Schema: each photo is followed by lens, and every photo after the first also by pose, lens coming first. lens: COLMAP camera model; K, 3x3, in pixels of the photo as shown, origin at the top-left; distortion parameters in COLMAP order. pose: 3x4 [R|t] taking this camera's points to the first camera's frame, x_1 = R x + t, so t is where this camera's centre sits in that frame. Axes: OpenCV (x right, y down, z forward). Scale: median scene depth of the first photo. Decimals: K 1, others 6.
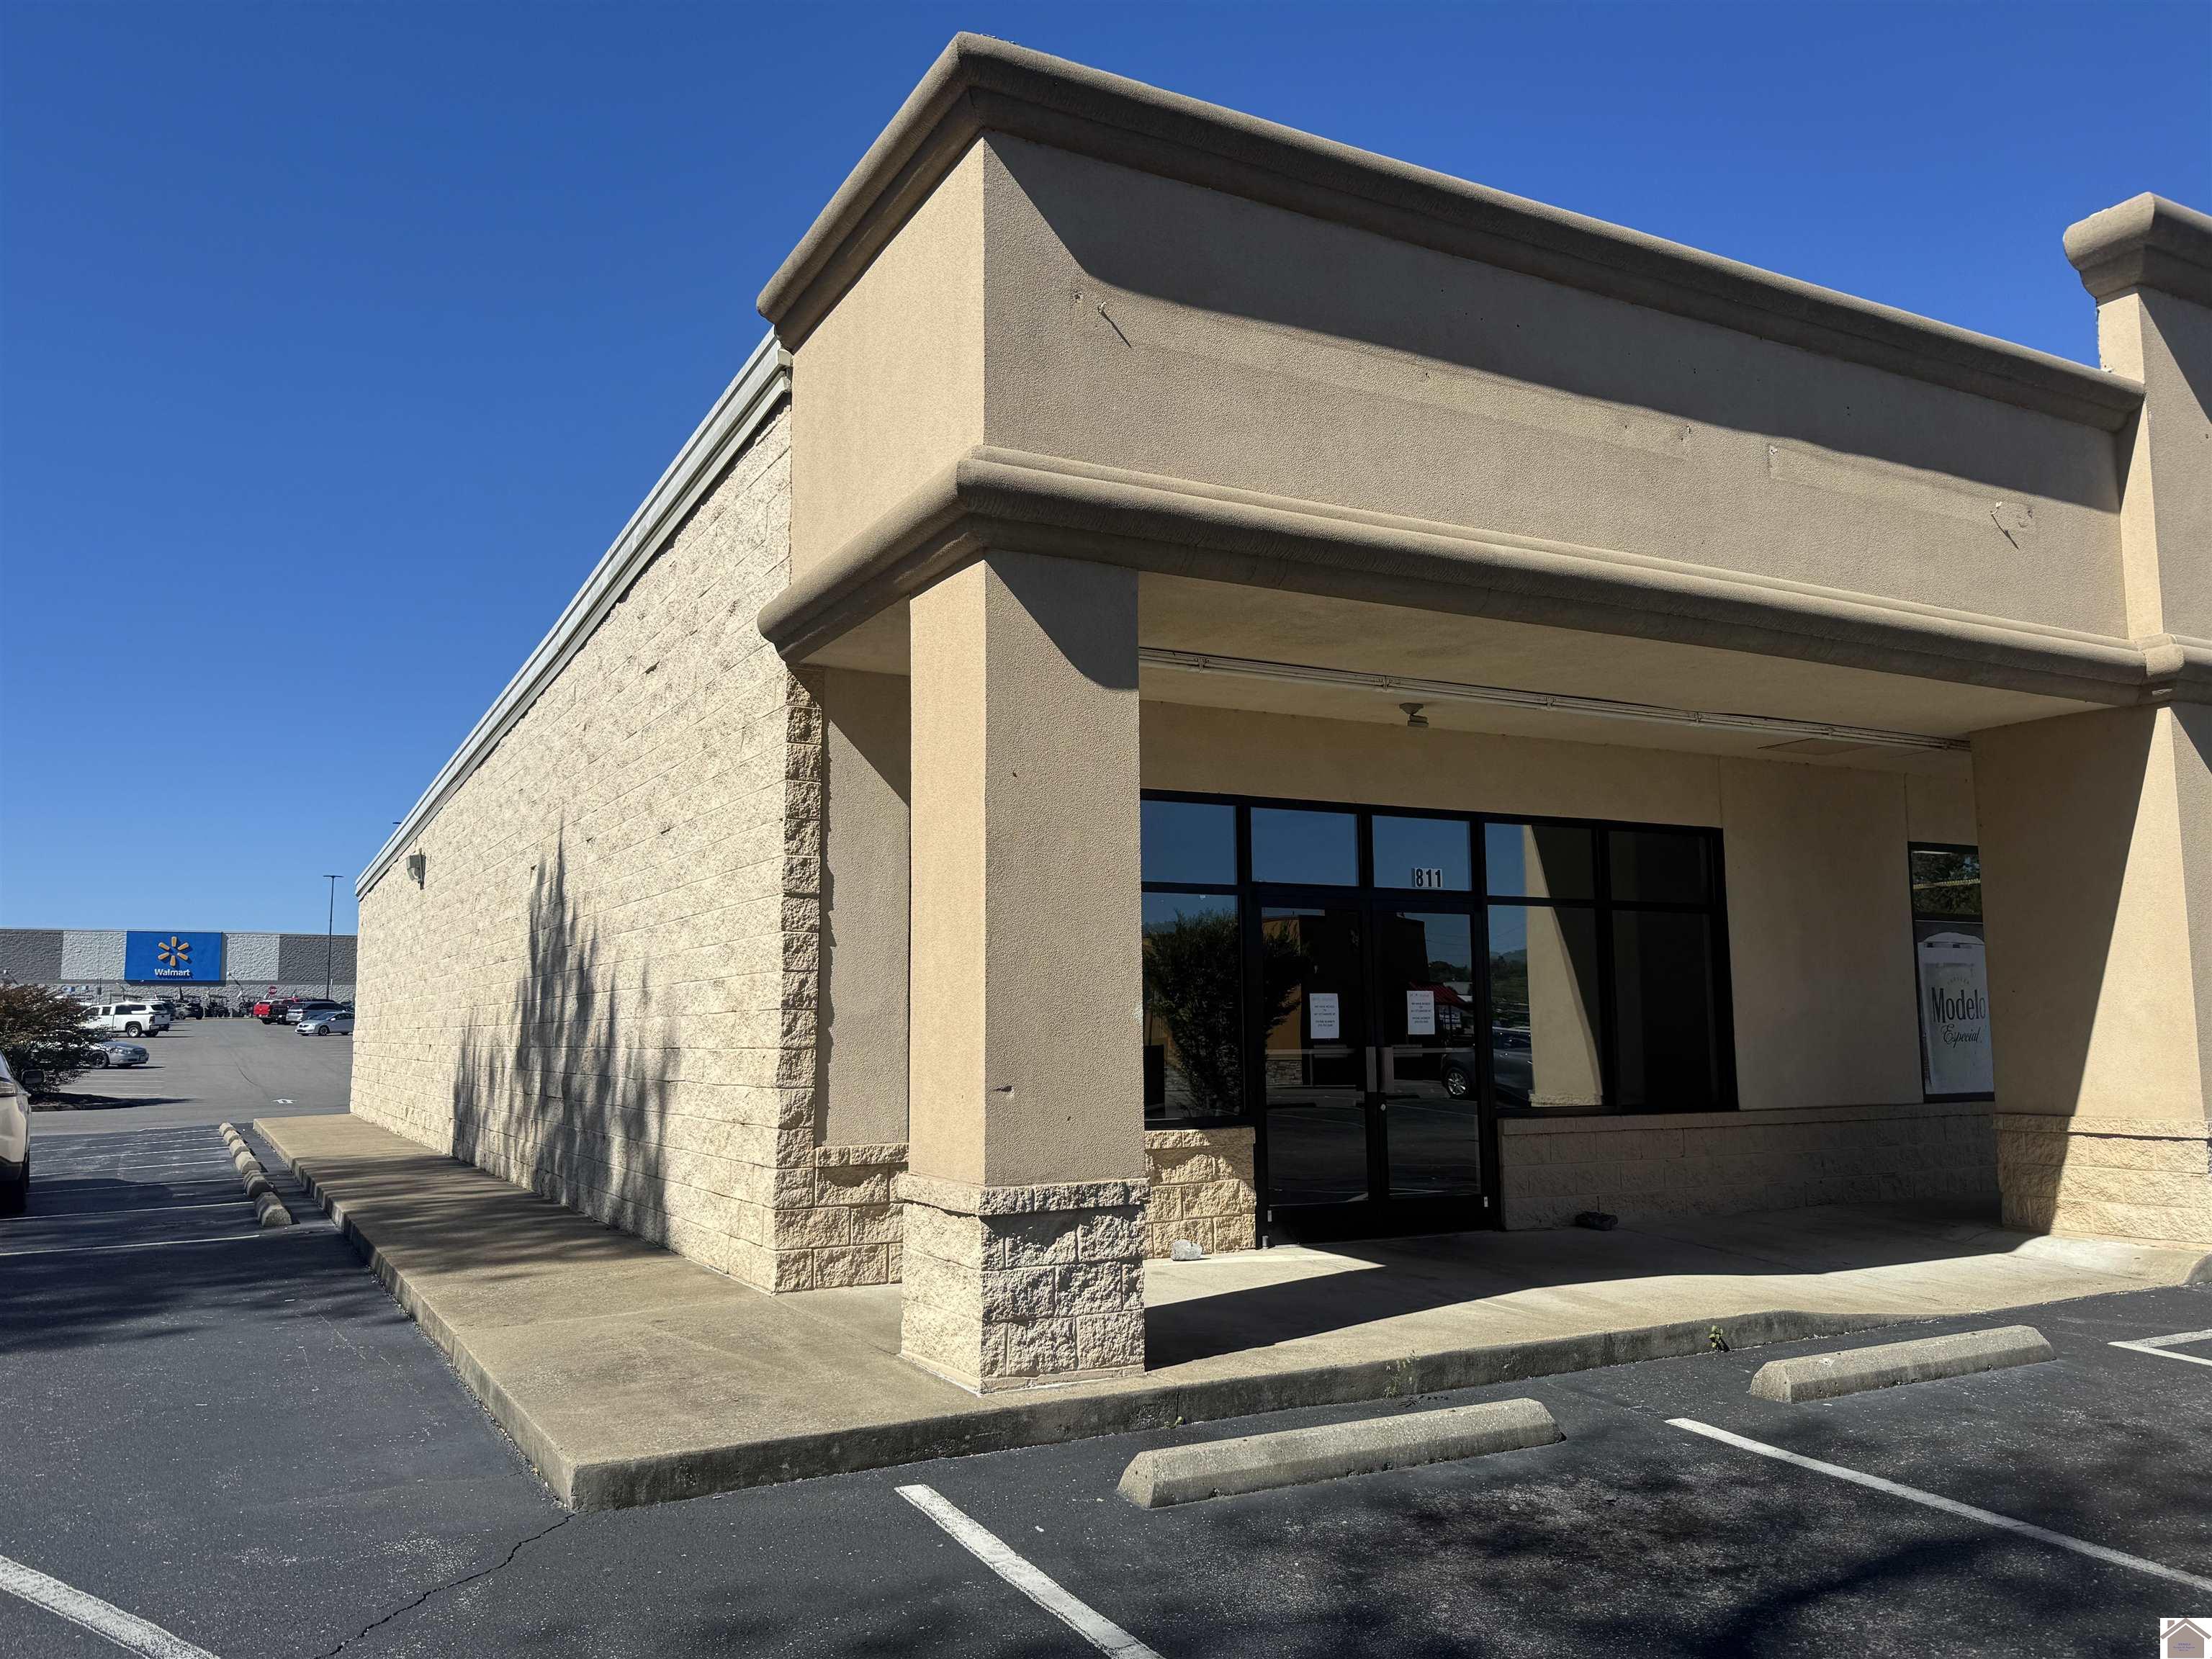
lens RADIAL K [[1647.5, 0, 1098.0], [0, 1647.5, 838.5], [0, 0, 1]] dist [0.125495, -0.195220]
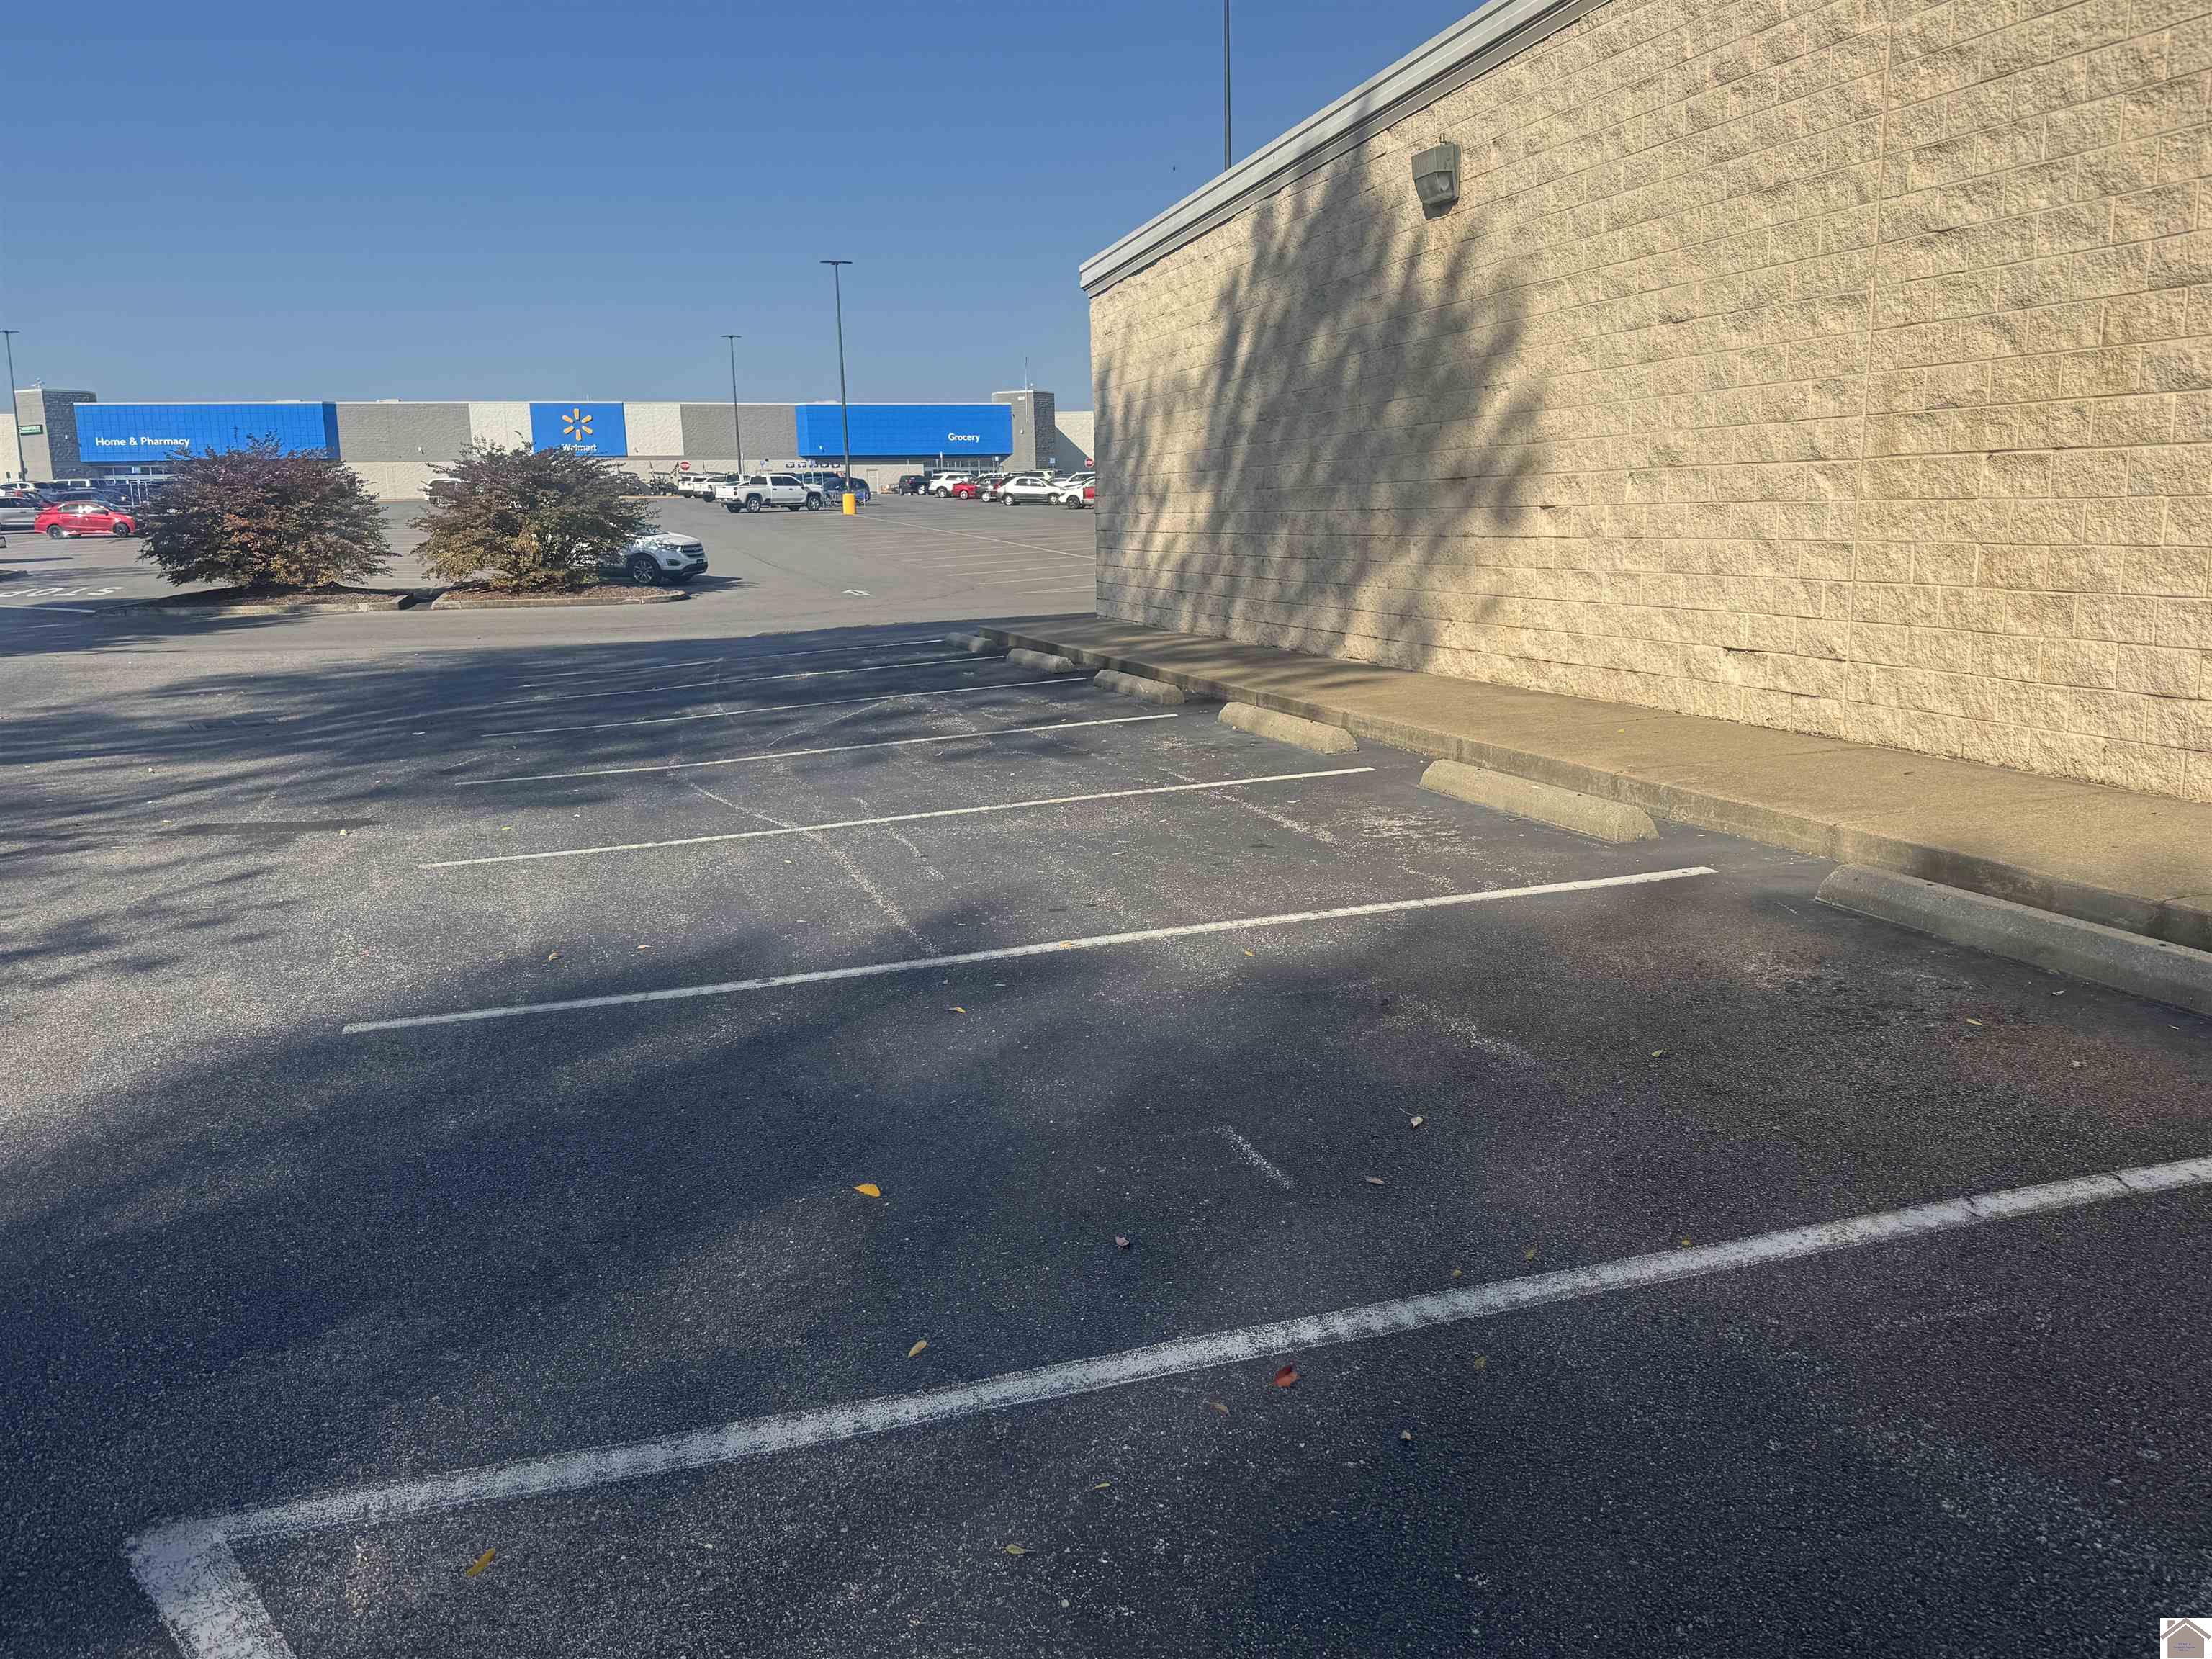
lens RADIAL K [[1748.5, 0, 1107.0], [0, 1748.5, 844.4], [0, 0, 1]] dist [0.144328, -0.265577]
pose [[0.980195, 0.024296, -0.196539, -0.973449], [0.035792, 0.954367, 0.296483, 0.122464], [0.194774, -0.297646, 0.934596, 0.947124]]
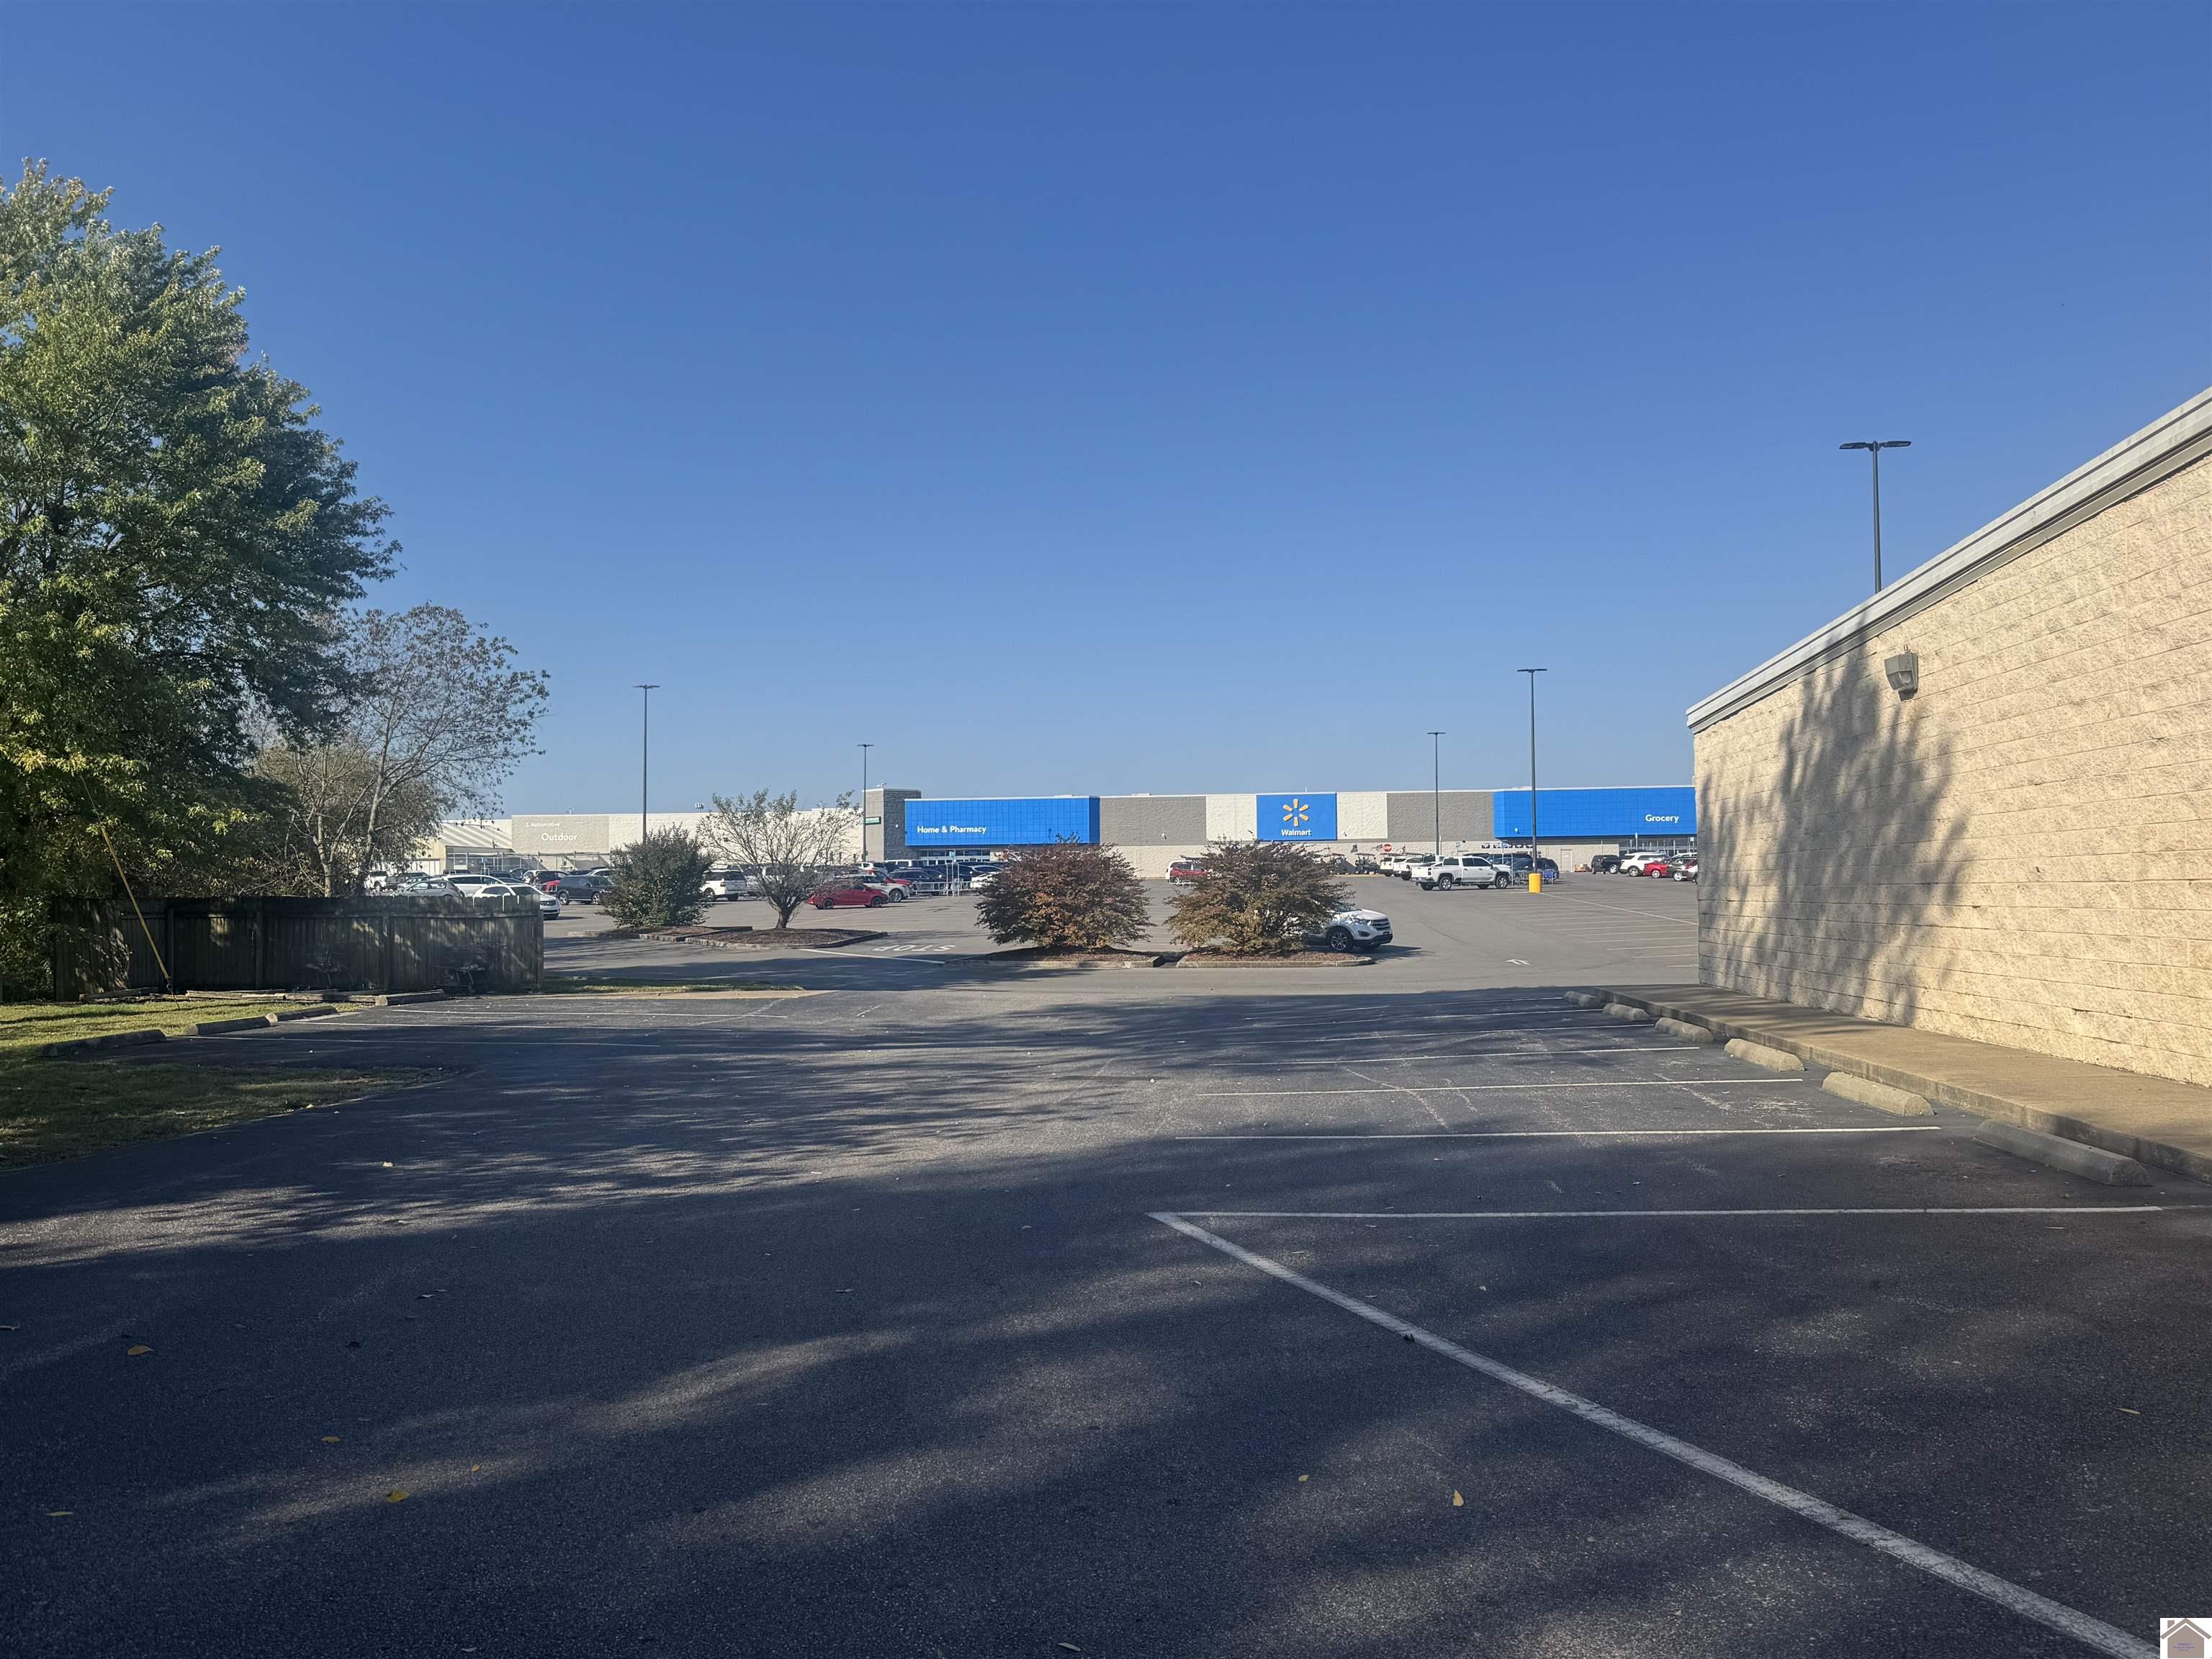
lens RADIAL K [[1748.5, 0, 1107.0], [0, 1748.5, 844.4], [0, 0, 1]] dist [0.144328, -0.265577]
pose [[0.831614, -0.016951, -0.555096, -0.638565], [0.067061, 0.995285, 0.070075, 0.033307], [0.551291, -0.095501, 0.828829, 0.315992]]
